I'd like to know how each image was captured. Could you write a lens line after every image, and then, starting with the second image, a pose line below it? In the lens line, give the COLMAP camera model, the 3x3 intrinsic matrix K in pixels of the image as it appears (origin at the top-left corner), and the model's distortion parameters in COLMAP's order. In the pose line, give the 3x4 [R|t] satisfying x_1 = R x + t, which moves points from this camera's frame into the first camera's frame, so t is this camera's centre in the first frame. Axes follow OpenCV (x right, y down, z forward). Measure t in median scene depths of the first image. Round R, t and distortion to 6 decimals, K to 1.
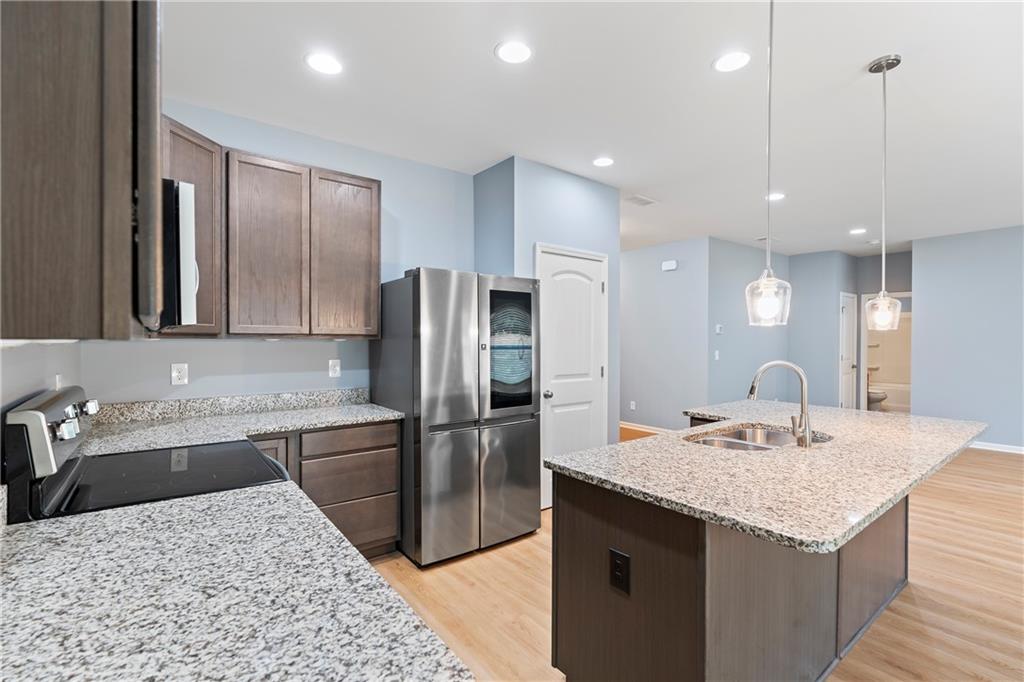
lens RADIAL K [[461.7, 0, 512.3], [0, 461.7, 342.7], [0, 0, 1]] dist [-0.009655, 0.000924]
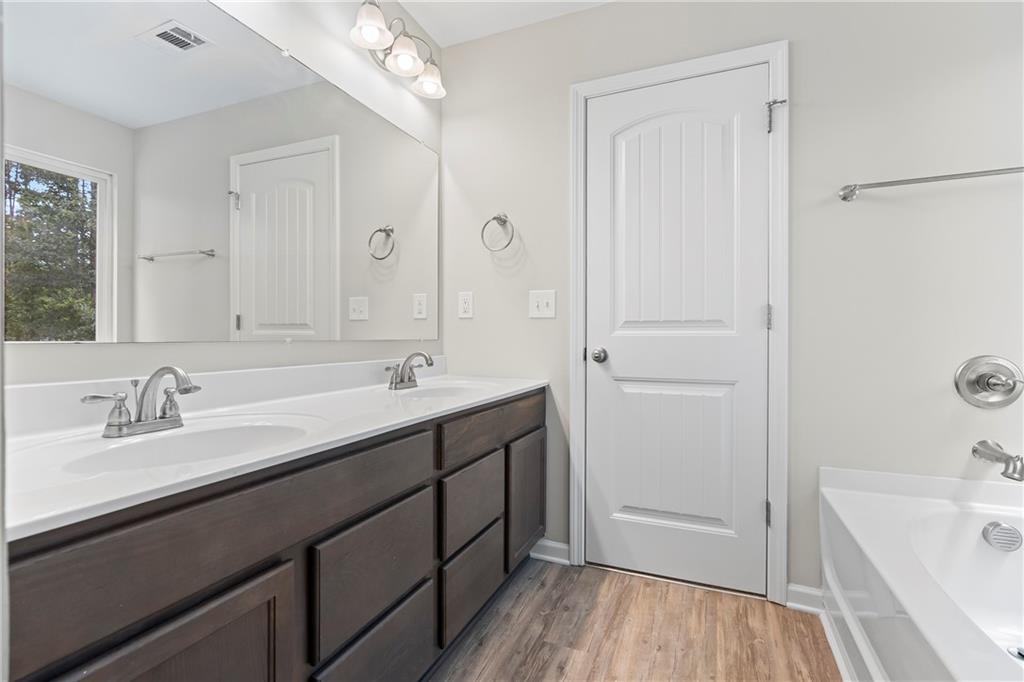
lens RADIAL K [[458.8, 0, 512.6], [0, 458.8, 338.3], [0, 0, 1]] dist [-0.006106, 0.001382]
pose [[0.484788, -0.001372, -0.874630, 0.659958], [-0.002928, 0.999991, -0.003192, 0.123882], [0.874627, 0.004108, 0.484780, 0.855520]]
